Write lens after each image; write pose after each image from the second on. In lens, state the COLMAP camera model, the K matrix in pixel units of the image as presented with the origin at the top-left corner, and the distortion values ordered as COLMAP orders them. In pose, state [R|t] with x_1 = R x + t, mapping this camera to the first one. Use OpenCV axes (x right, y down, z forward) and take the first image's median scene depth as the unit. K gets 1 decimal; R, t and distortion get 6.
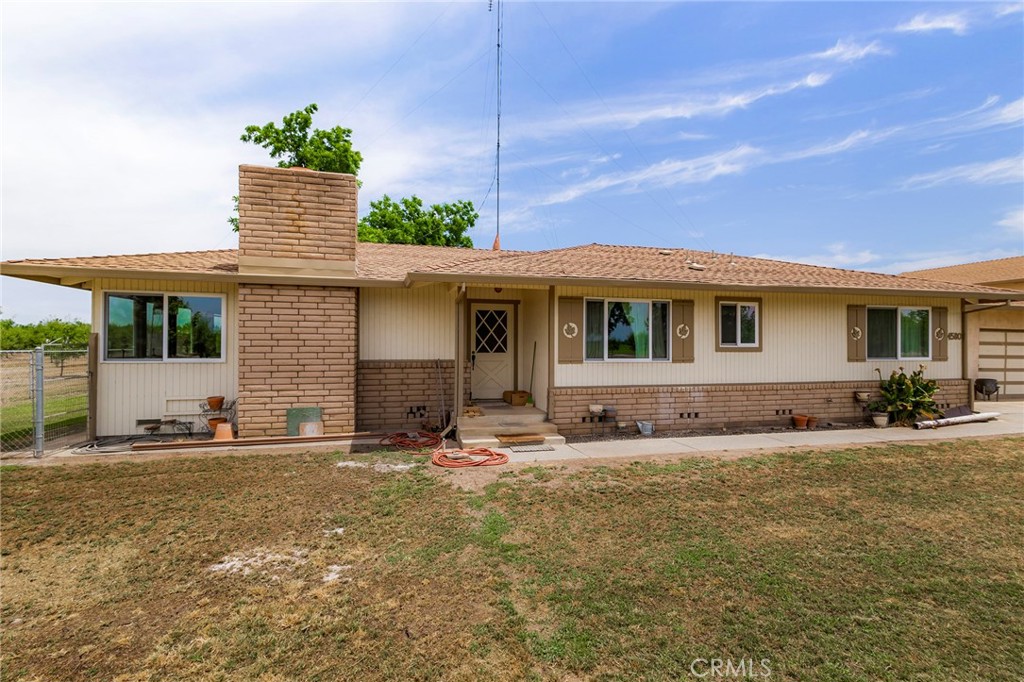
lens RADIAL K [[469.3, 0, 503.3], [0, 469.3, 337.2], [0, 0, 1]] dist [0.016721, 0.000172]
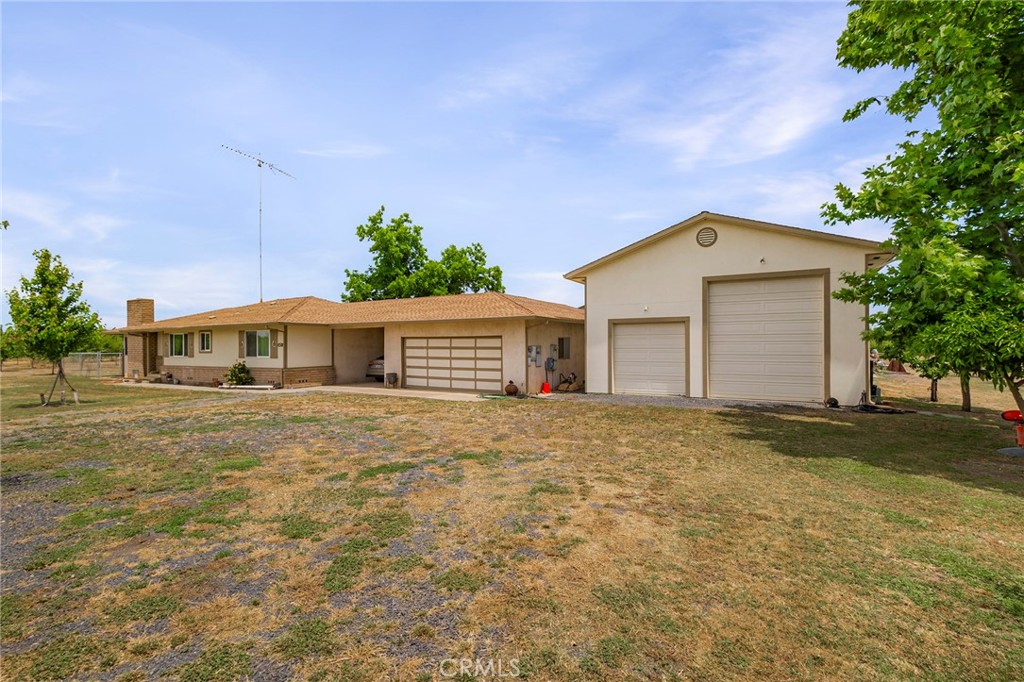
lens RADIAL K [[469.3, 0, 513.1], [0, 469.3, 346.5], [0, 0, 1]] dist [0.016721, 0.000172]
pose [[0.715287, -0.008265, -0.698782, 2.988403], [0.017277, 0.999834, 0.005860, 0.009150], [0.698617, -0.016265, 0.715311, 0.322509]]
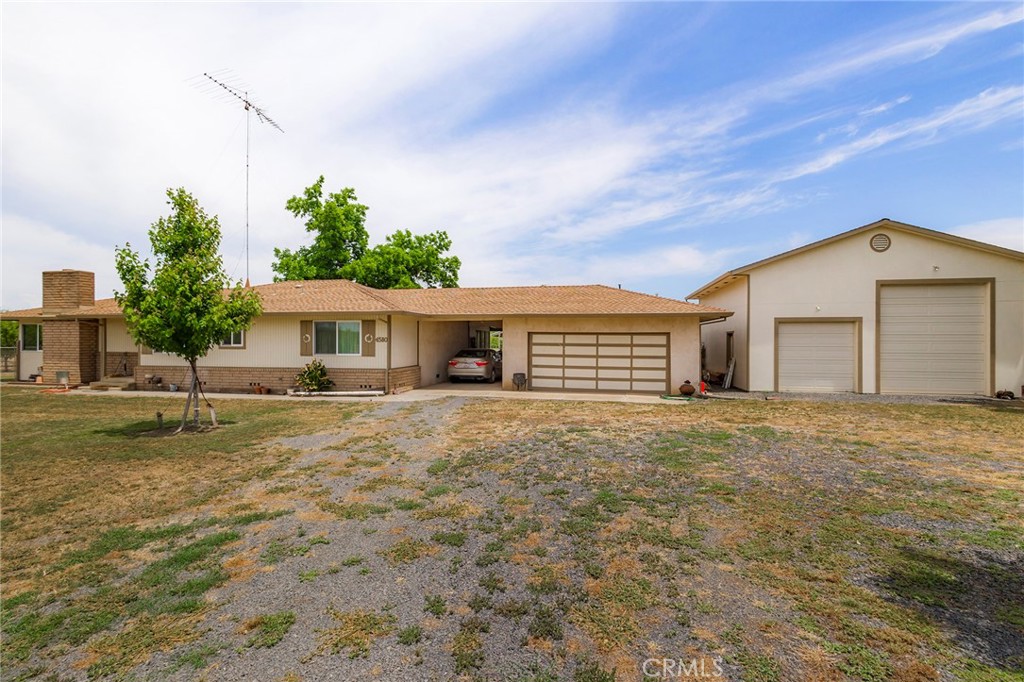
lens RADIAL K [[469.3, 0, 504.6], [0, 469.3, 346.2], [0, 0, 1]] dist [0.016721, 0.000172]
pose [[0.897118, 0.002827, -0.441781, 2.005941], [0.006538, 0.999785, 0.019674, -0.008346], [0.441742, -0.020538, 0.896907, -0.155065]]
